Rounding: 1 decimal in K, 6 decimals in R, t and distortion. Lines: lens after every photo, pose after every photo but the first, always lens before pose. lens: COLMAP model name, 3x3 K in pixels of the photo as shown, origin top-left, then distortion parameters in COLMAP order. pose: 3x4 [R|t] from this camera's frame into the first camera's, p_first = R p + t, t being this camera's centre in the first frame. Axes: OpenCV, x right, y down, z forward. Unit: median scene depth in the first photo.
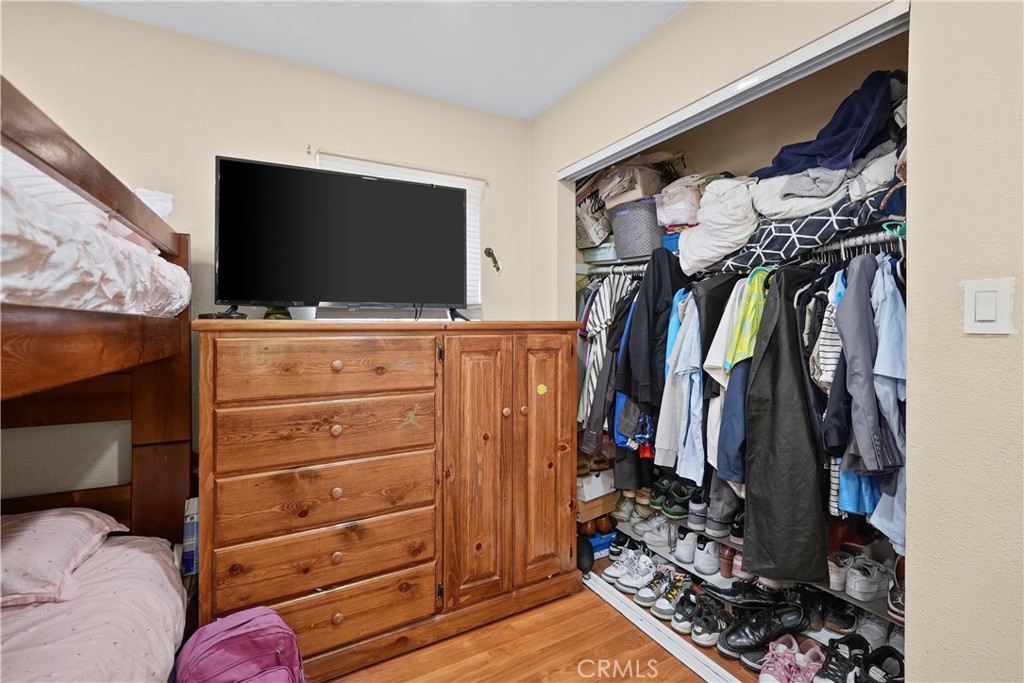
lens RADIAL K [[458.5, 0, 514.6], [0, 458.5, 338.3], [0, 0, 1]] dist [-0.016782, 0.010242]
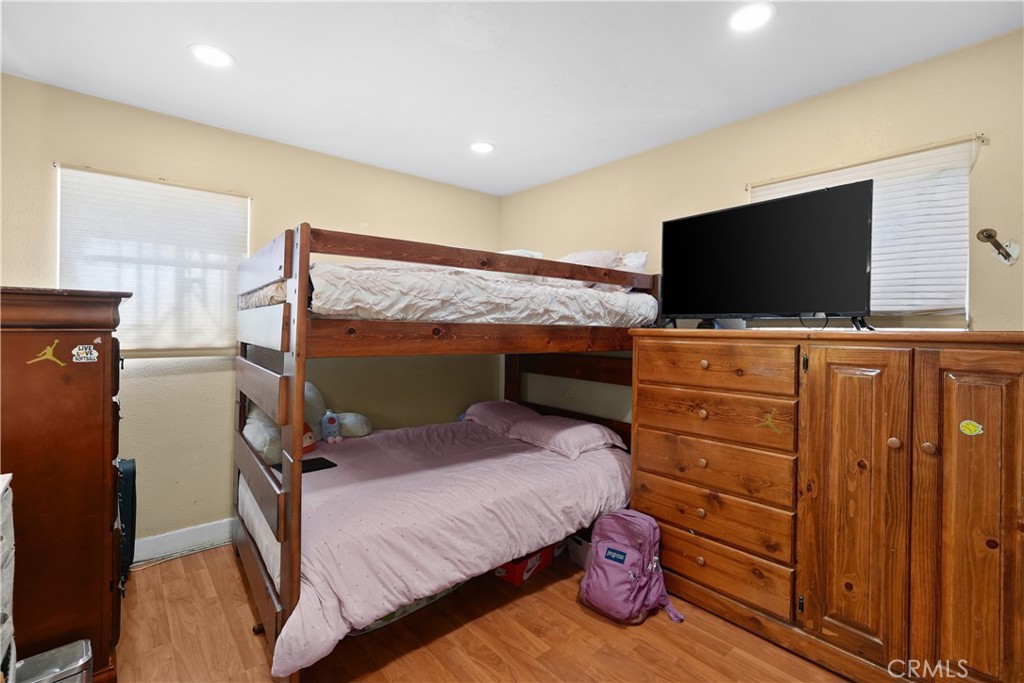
lens RADIAL K [[458.5, 0, 514.6], [0, 458.5, 338.3], [0, 0, 1]] dist [-0.016782, 0.010242]
pose [[0.204151, 0.024274, -0.978638, 0.681627], [-0.039334, 0.999089, 0.016576, -0.012290], [0.978149, 0.035109, 0.204920, 0.183655]]
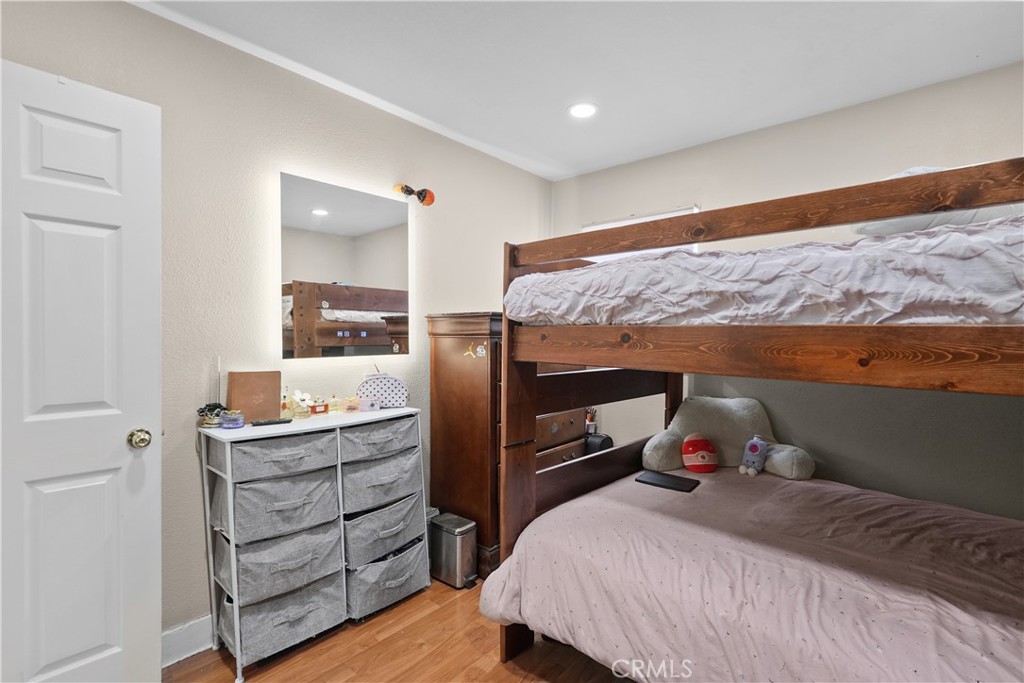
lens RADIAL K [[468.2, 0, 518.4], [0, 468.2, 347.8], [0, 0, 1]] dist [-0.016274, 0.010827]
pose [[-0.936894, 0.004893, -0.349579, 0.120626], [-0.015695, 0.998305, 0.056037, -0.028235], [0.349261, 0.057987, -0.935230, 0.887763]]
